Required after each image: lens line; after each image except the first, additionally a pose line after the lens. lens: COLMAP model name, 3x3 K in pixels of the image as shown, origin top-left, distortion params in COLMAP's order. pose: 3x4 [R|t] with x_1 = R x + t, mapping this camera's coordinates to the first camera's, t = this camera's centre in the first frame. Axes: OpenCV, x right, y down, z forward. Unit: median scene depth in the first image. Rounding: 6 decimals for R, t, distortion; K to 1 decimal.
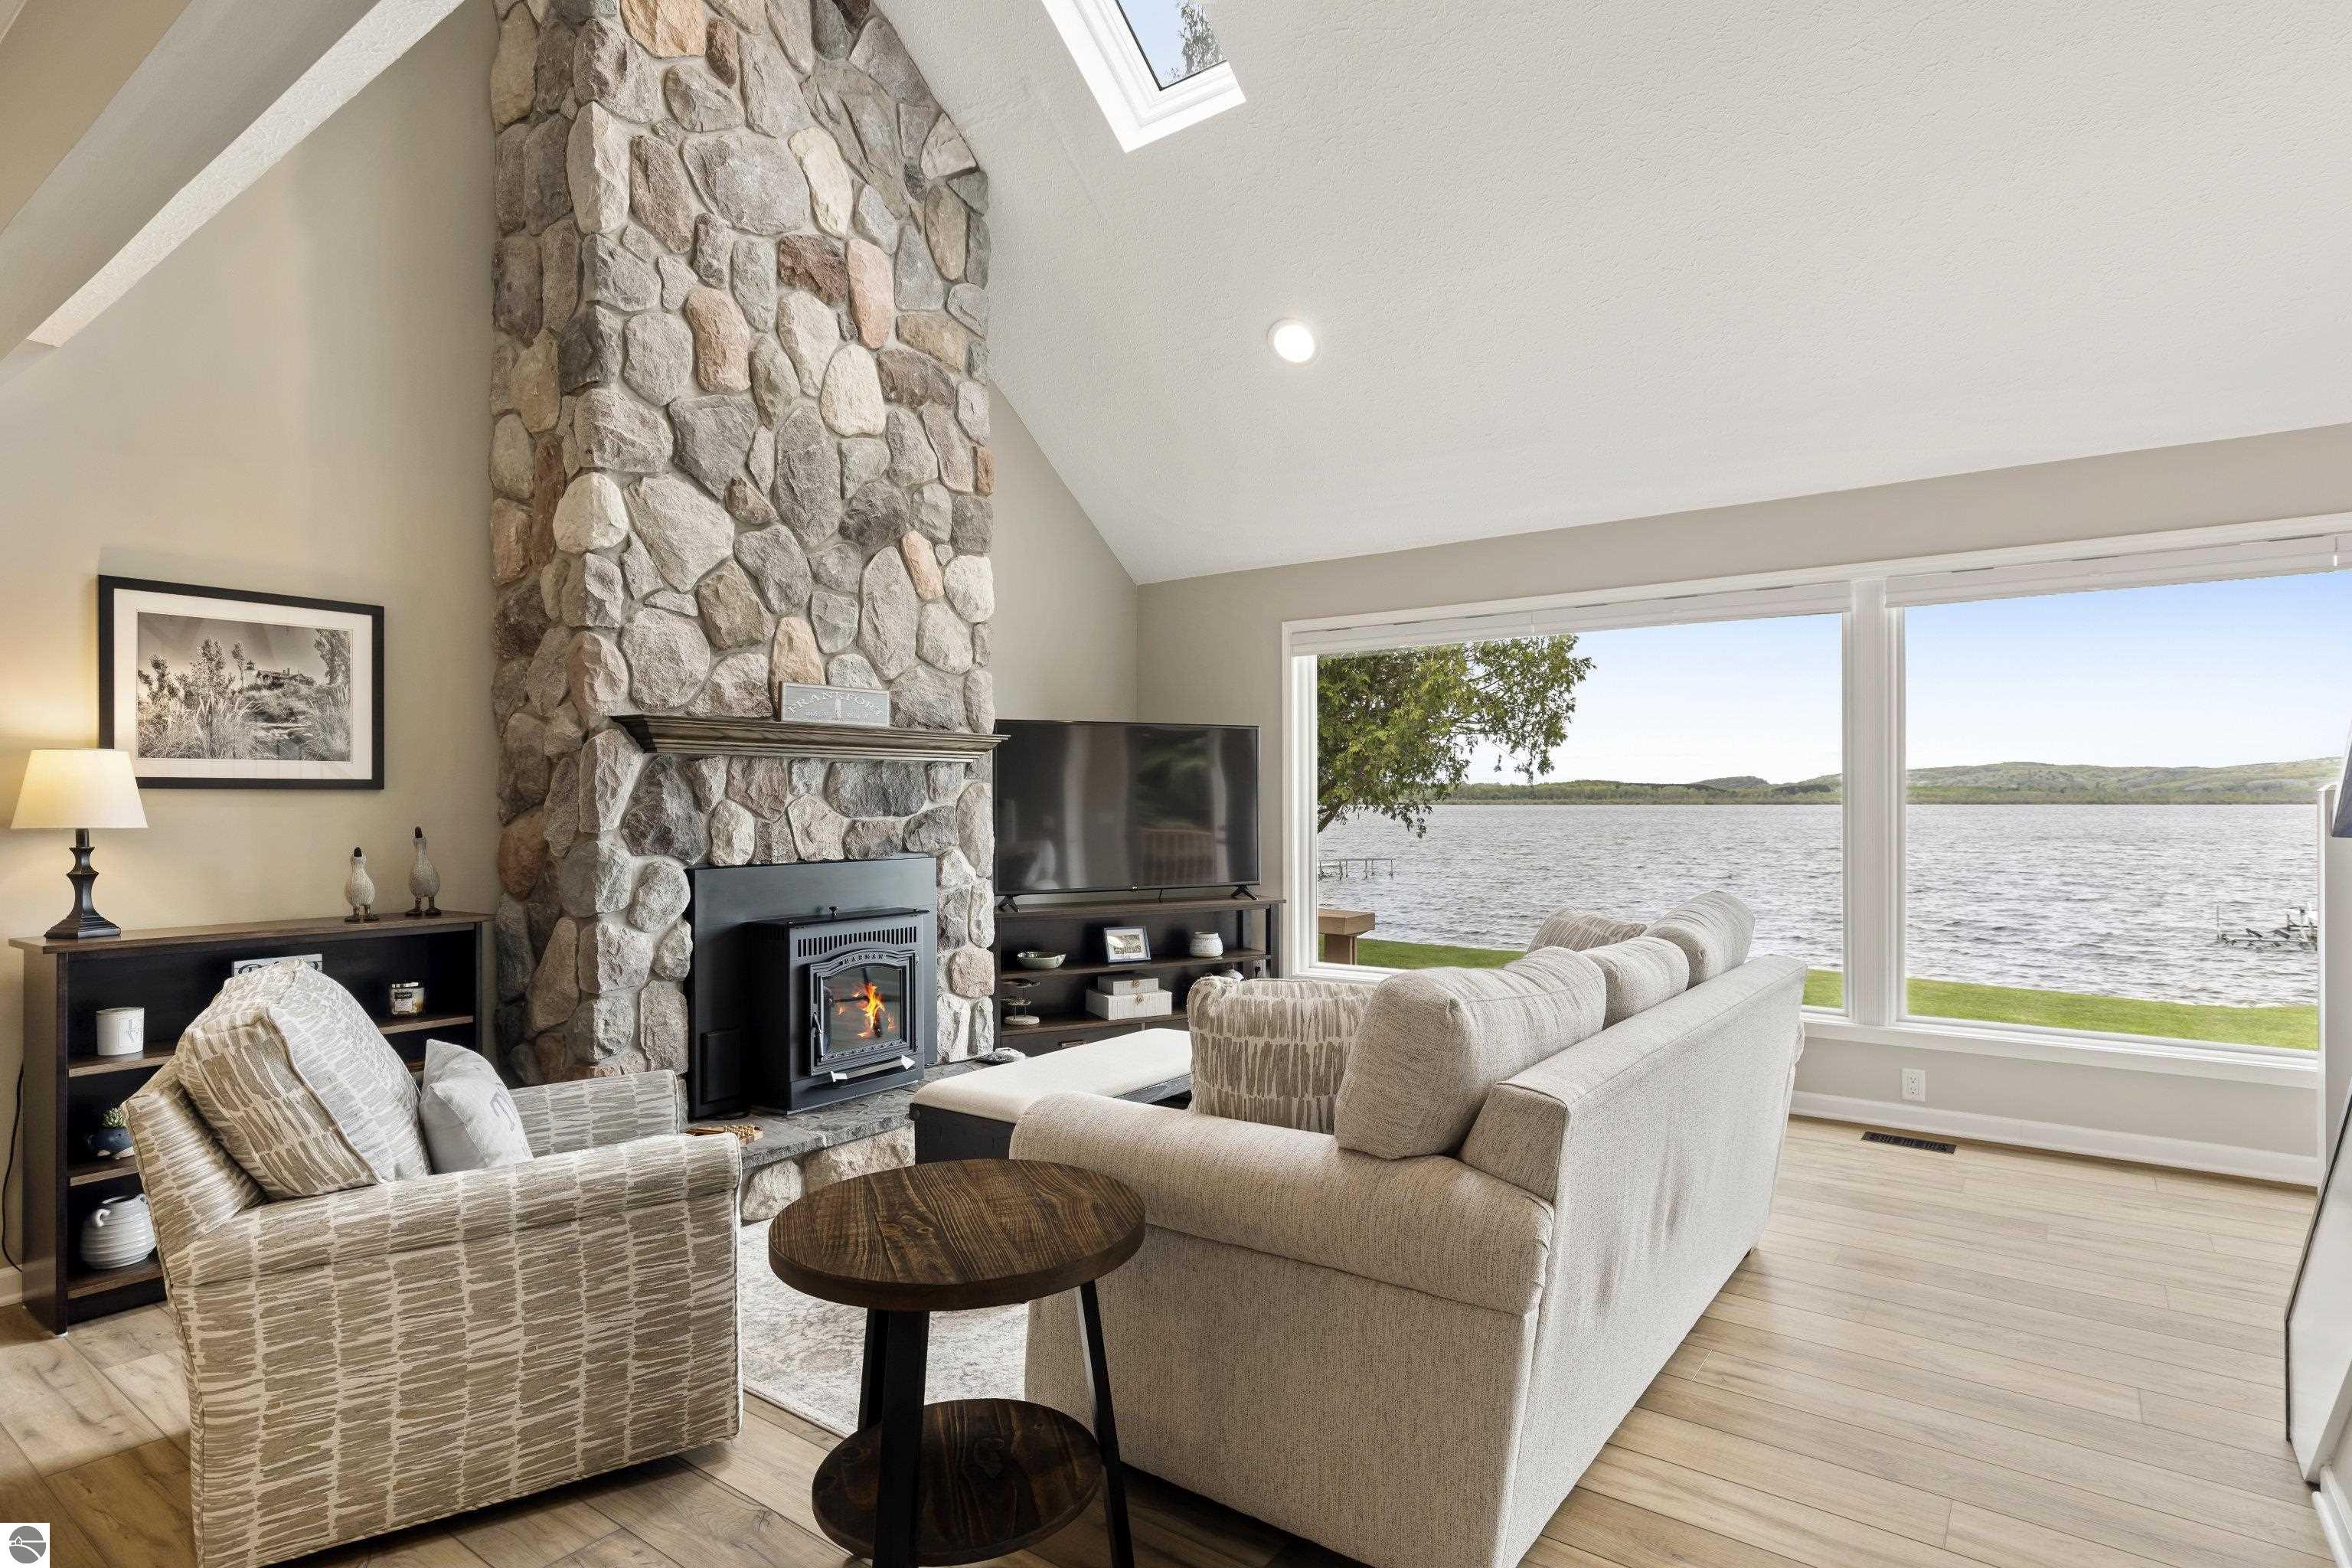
lens RADIAL K [[1217.0, 0, 1180.4], [0, 1217.0, 797.2], [0, 0, 1]] dist [0.003620, 0.000155]
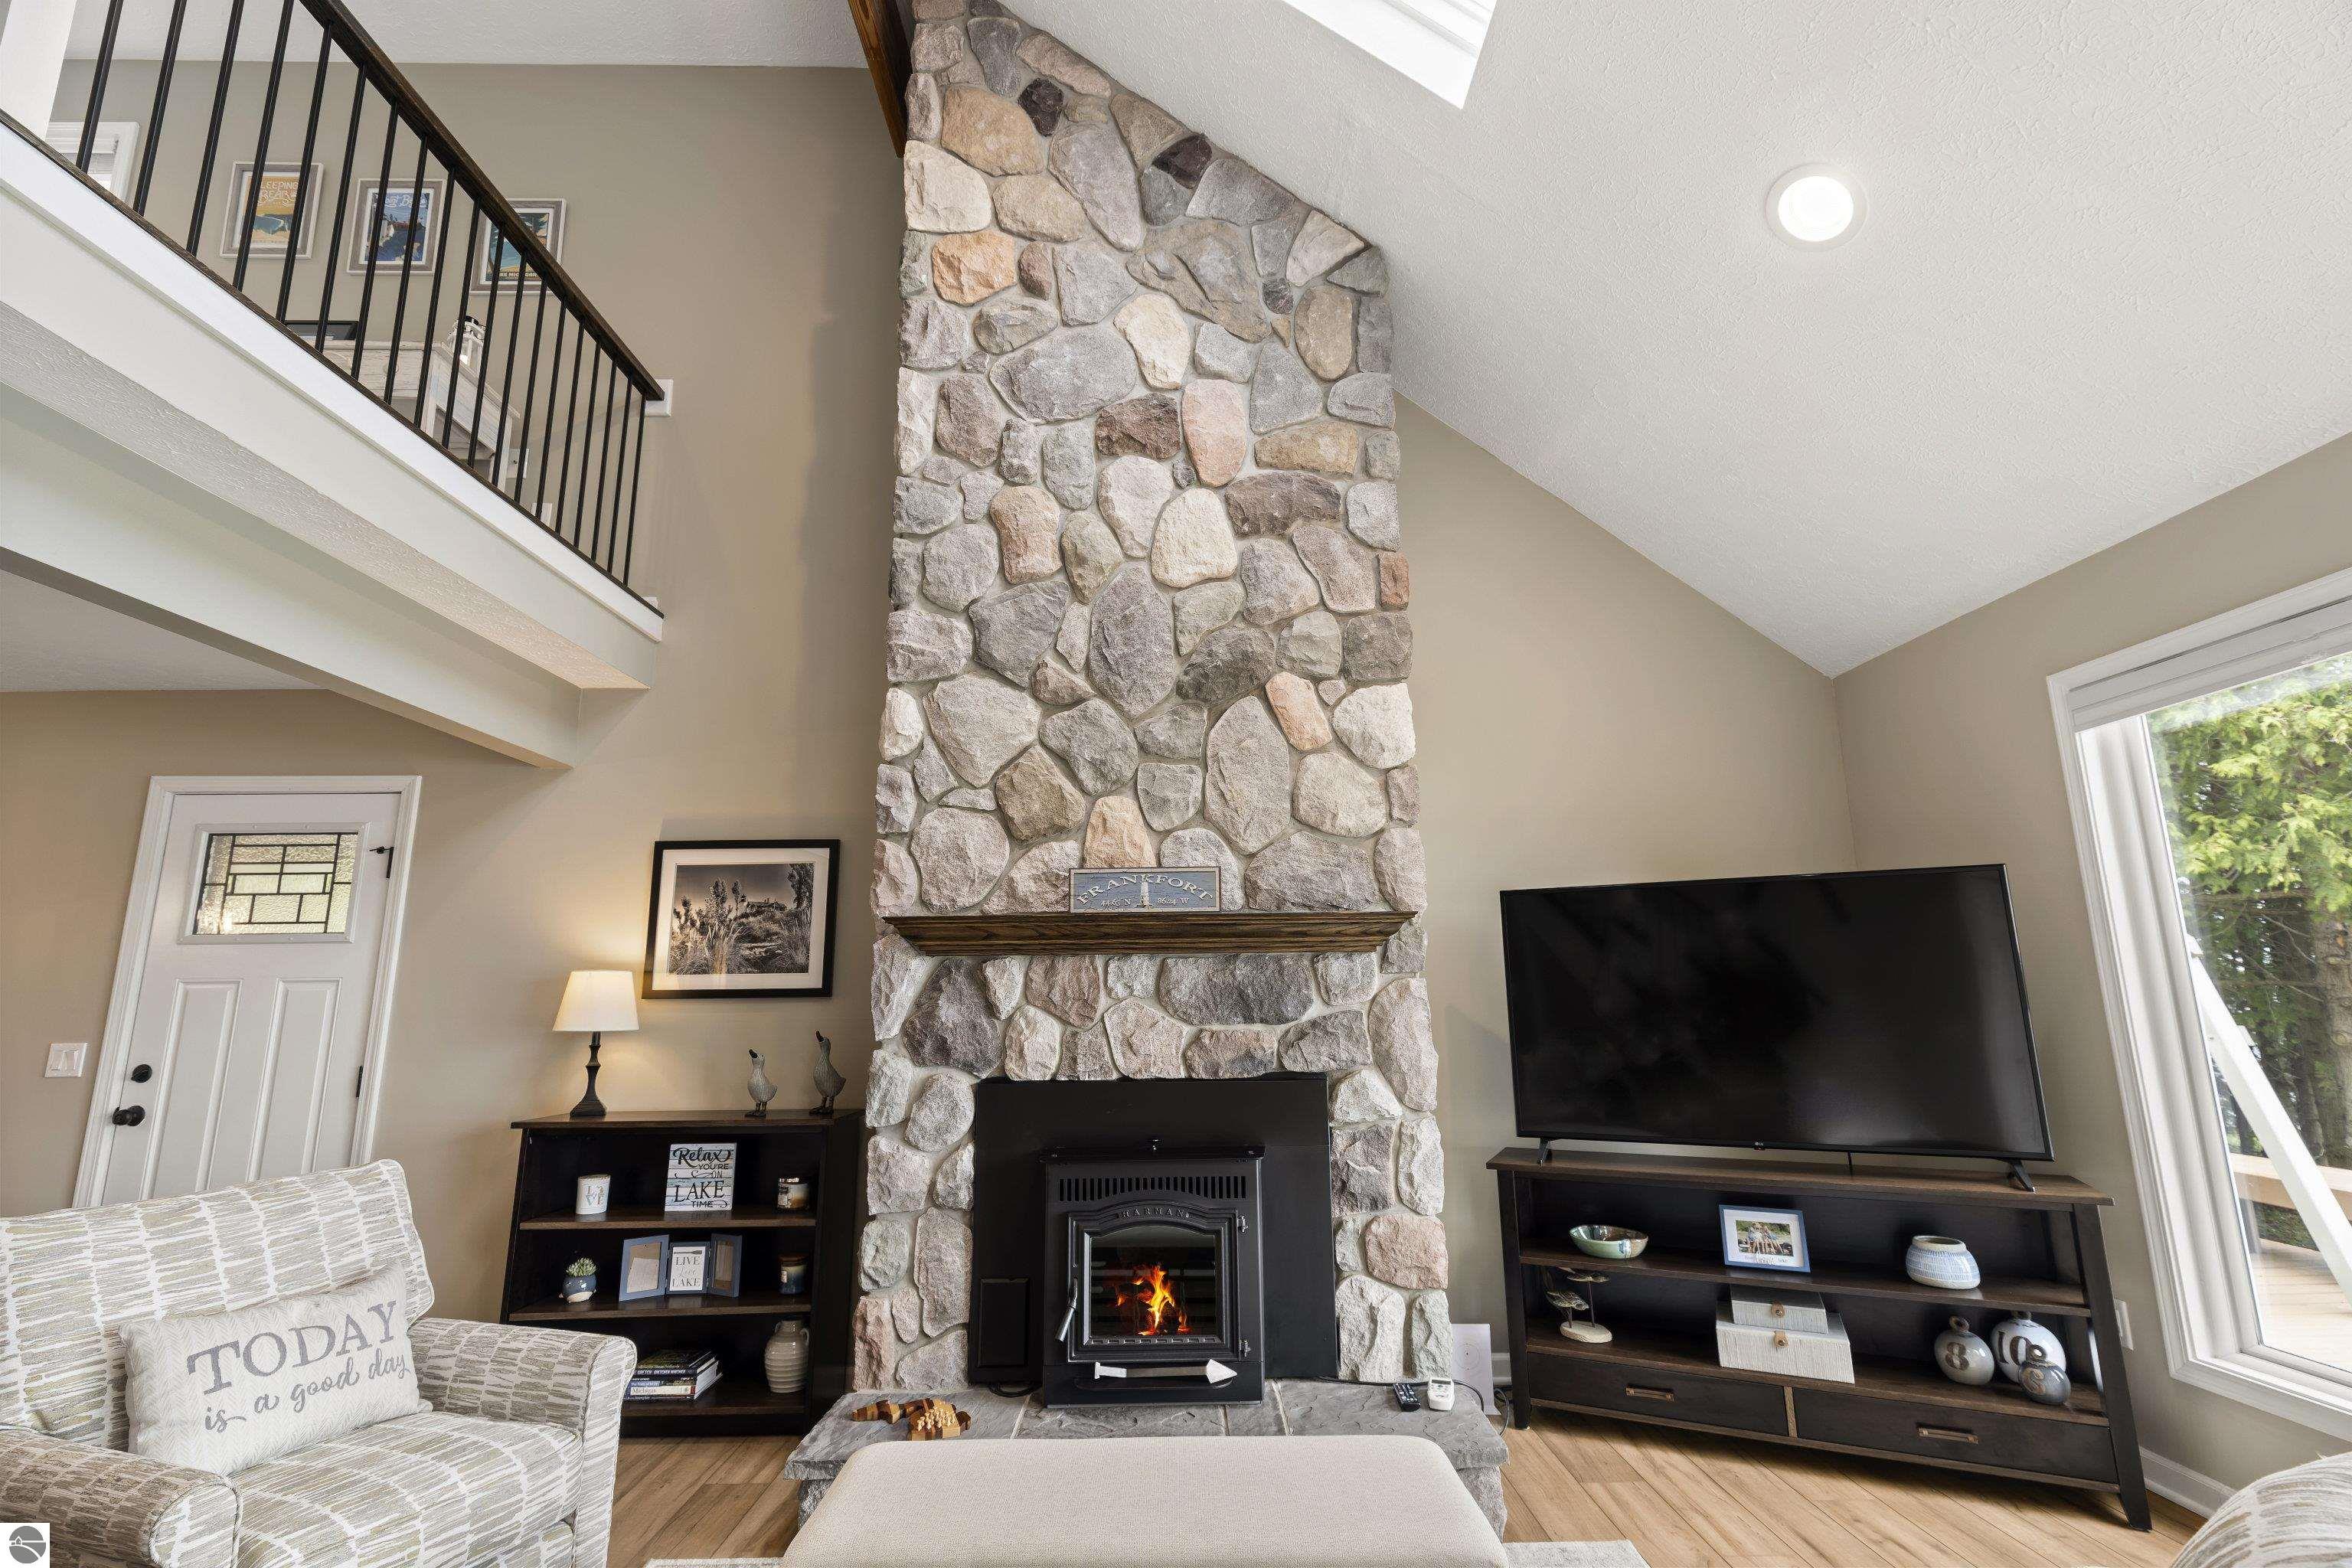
lens RADIAL K [[1052.0, 0, 1191.1], [0, 1052.0, 791.7], [0, 0, 1]] dist [0.012494, -0.000069]
pose [[0.606762, -0.156513, -0.779322, 0.329730], [0.010880, 0.981967, -0.188740, -0.004589], [0.794809, 0.106041, 0.597523, 0.602876]]
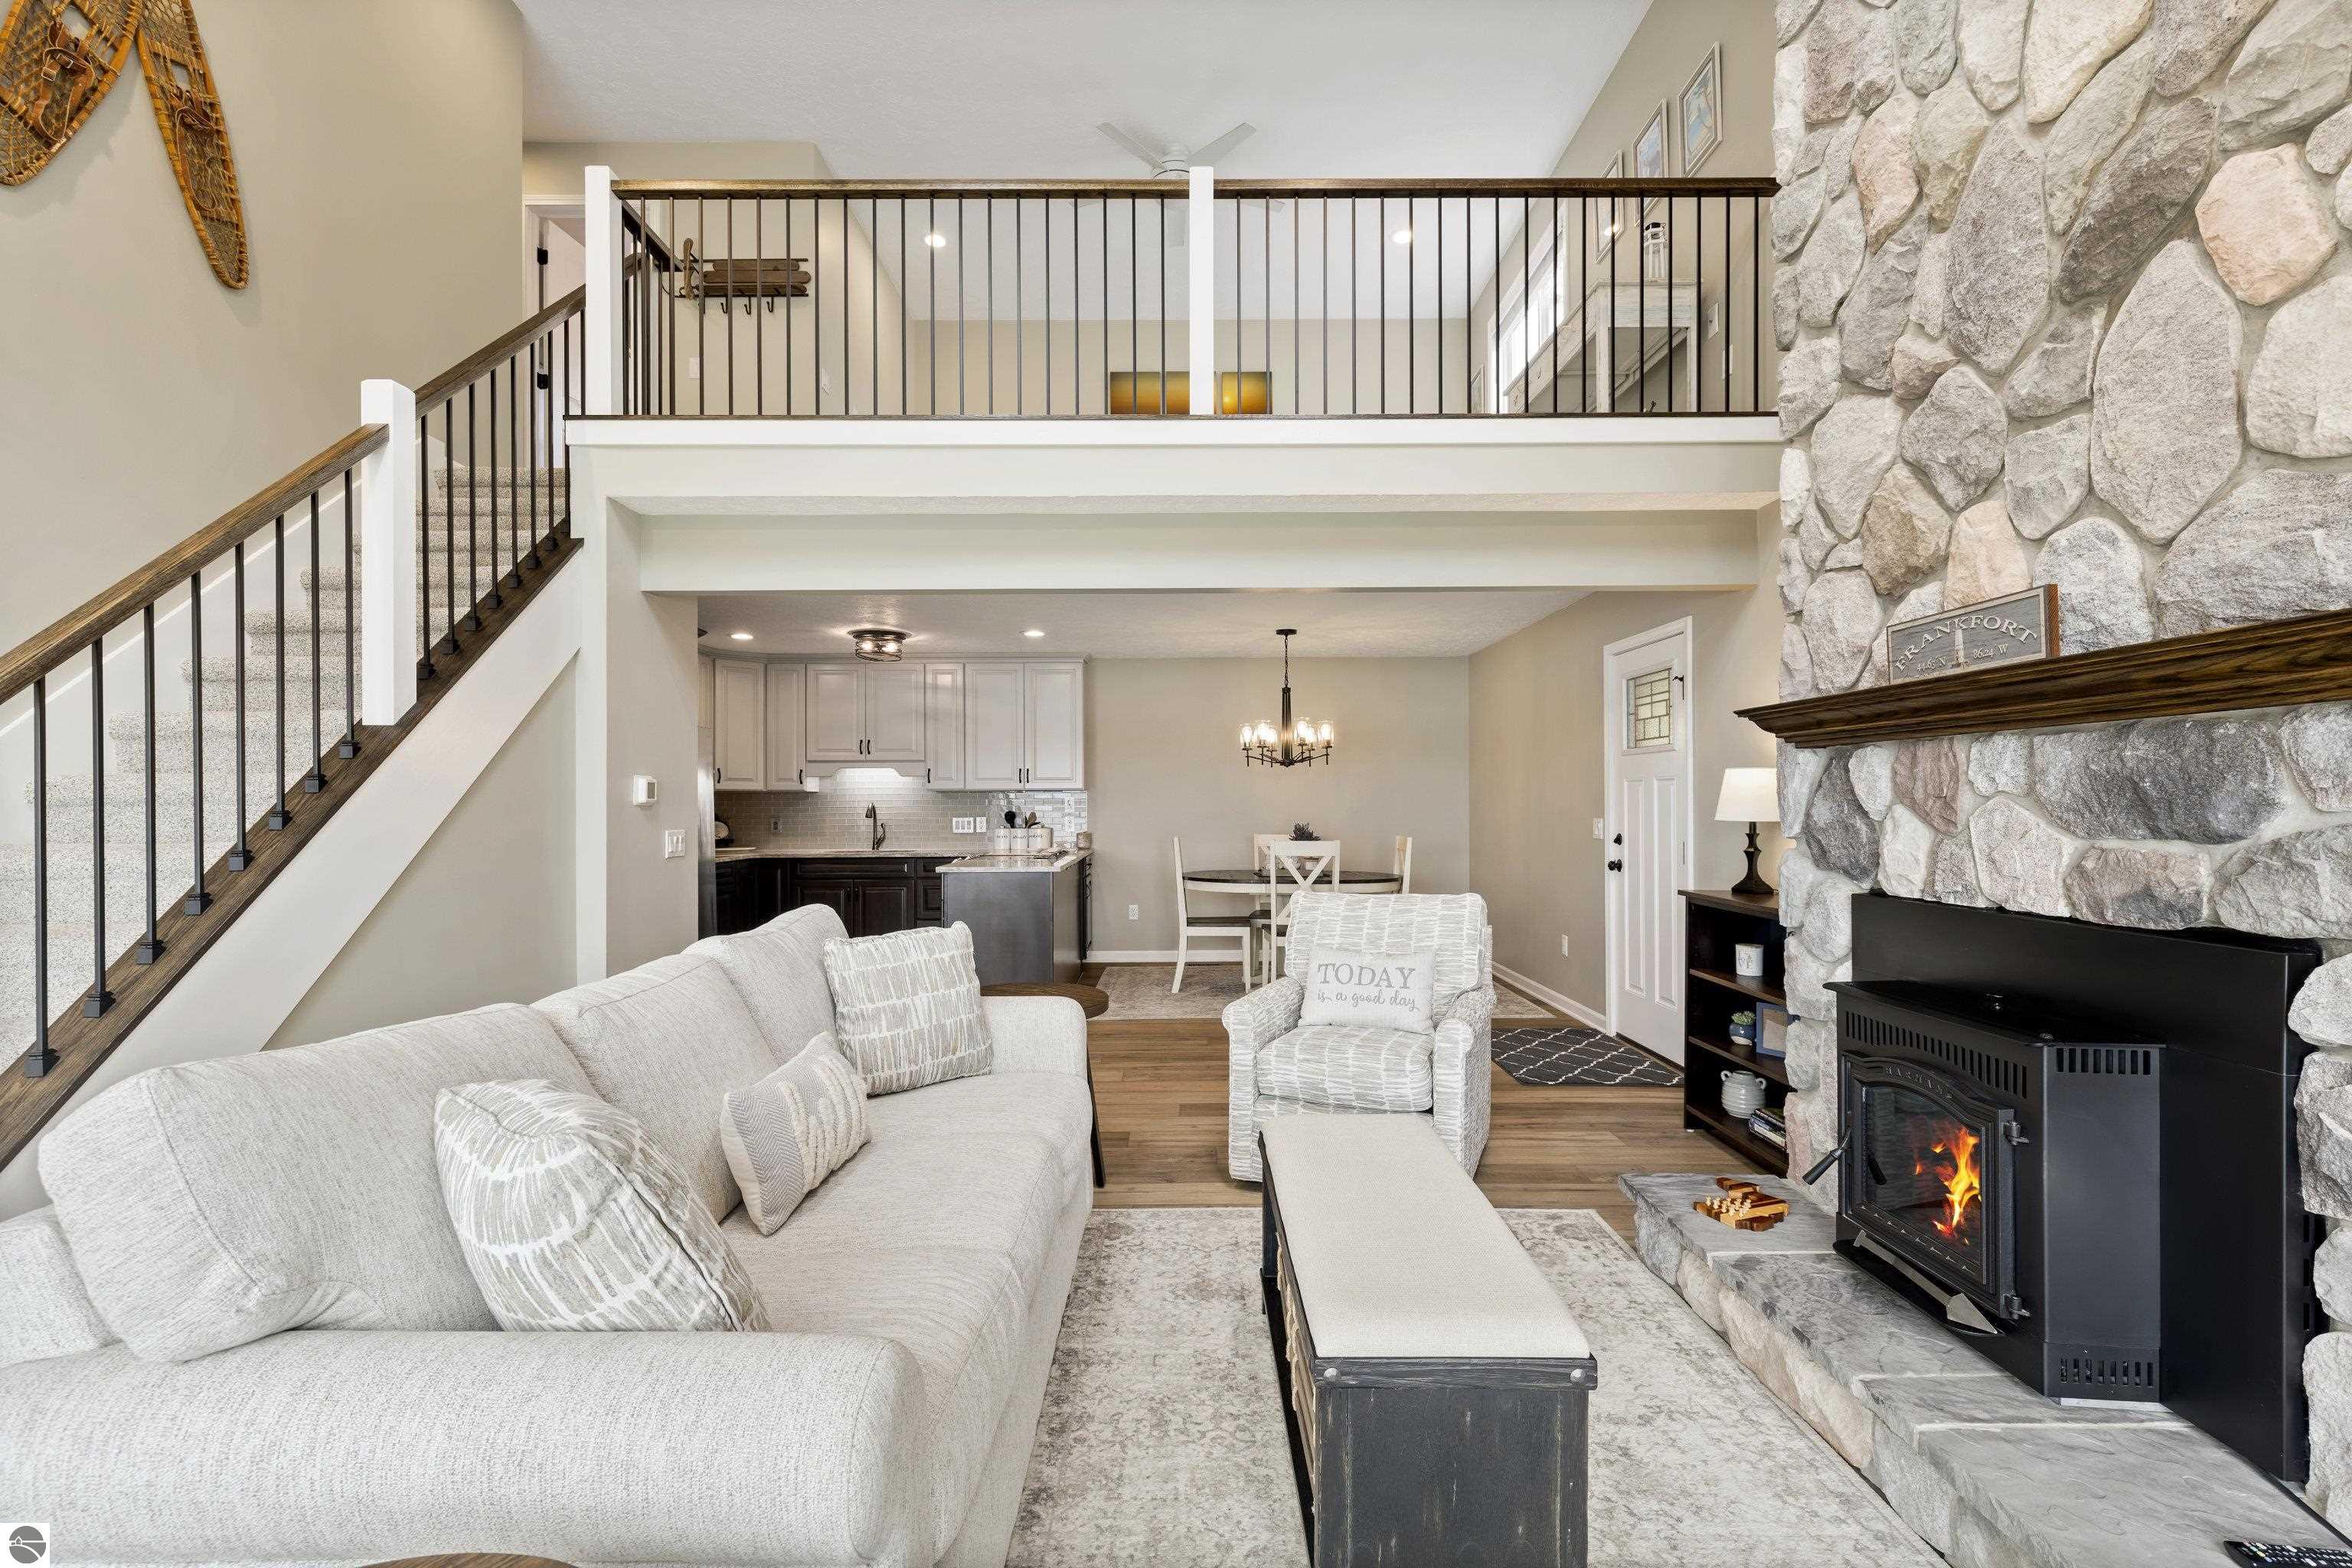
lens RADIAL K [[1052.0, 0, 1191.1], [0, 1052.0, 791.7], [0, 0, 1]] dist [0.012494, -0.000069]
pose [[-0.799414, -0.000588, -0.600780, 0.323952], [0.007487, 0.999912, -0.010941, -0.001274], [0.600734, -0.013244, -0.799339, 1.224766]]
